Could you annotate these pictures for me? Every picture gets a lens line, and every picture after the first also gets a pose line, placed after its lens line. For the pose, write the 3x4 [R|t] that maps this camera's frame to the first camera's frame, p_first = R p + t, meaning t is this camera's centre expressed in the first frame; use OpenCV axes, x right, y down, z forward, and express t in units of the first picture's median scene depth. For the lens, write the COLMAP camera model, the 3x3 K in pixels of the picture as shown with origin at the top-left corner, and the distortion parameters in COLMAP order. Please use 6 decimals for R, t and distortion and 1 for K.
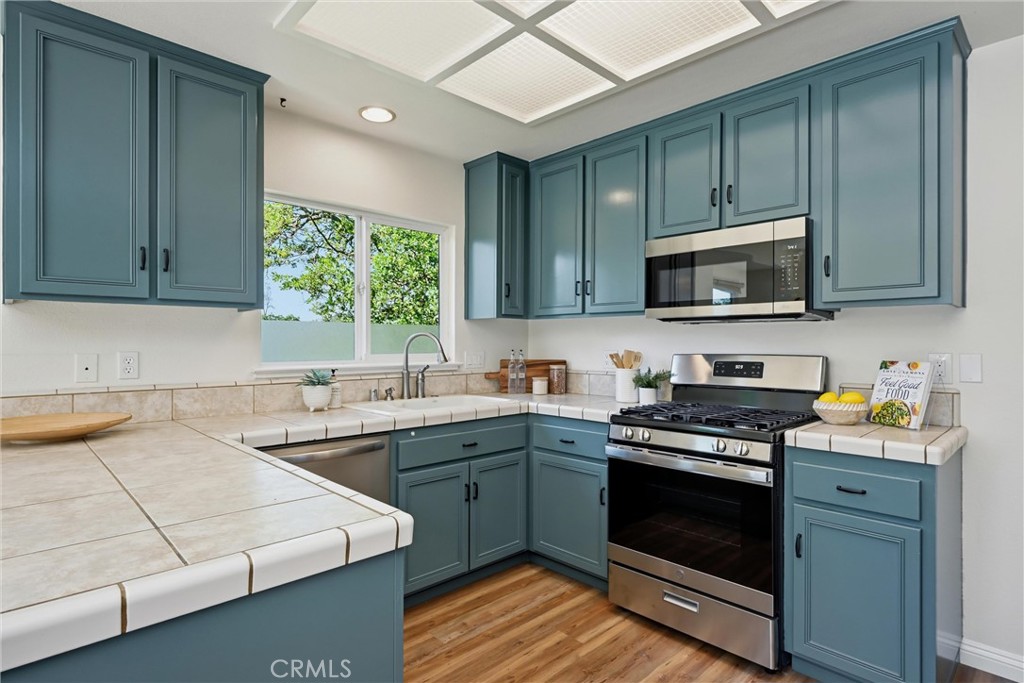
lens RADIAL K [[533.2, 0, 478.9], [0, 533.2, 348.0], [0, 0, 1]] dist [-0.000788, 0.000202]
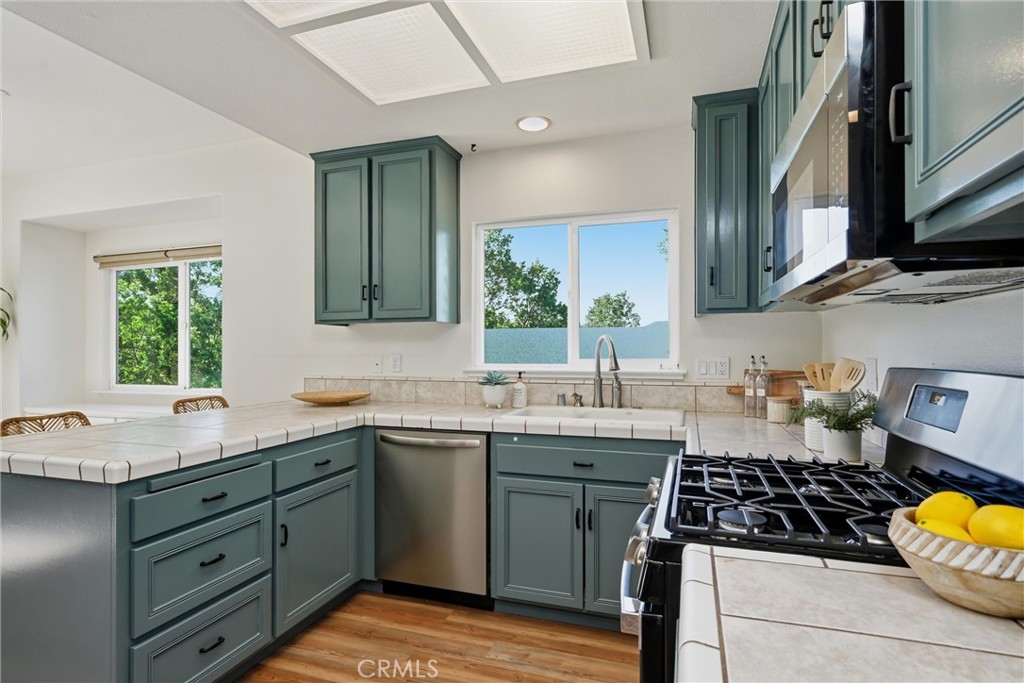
lens RADIAL K [[518.1, 0, 514.8], [0, 518.1, 344.7], [0, 0, 1]] dist [0.000953, 0.000503]
pose [[0.493134, -0.001041, -0.869953, 0.701005], [-0.000576, 0.999999, -0.001523, -0.015041], [0.869953, 0.001253, 0.493133, 0.513016]]
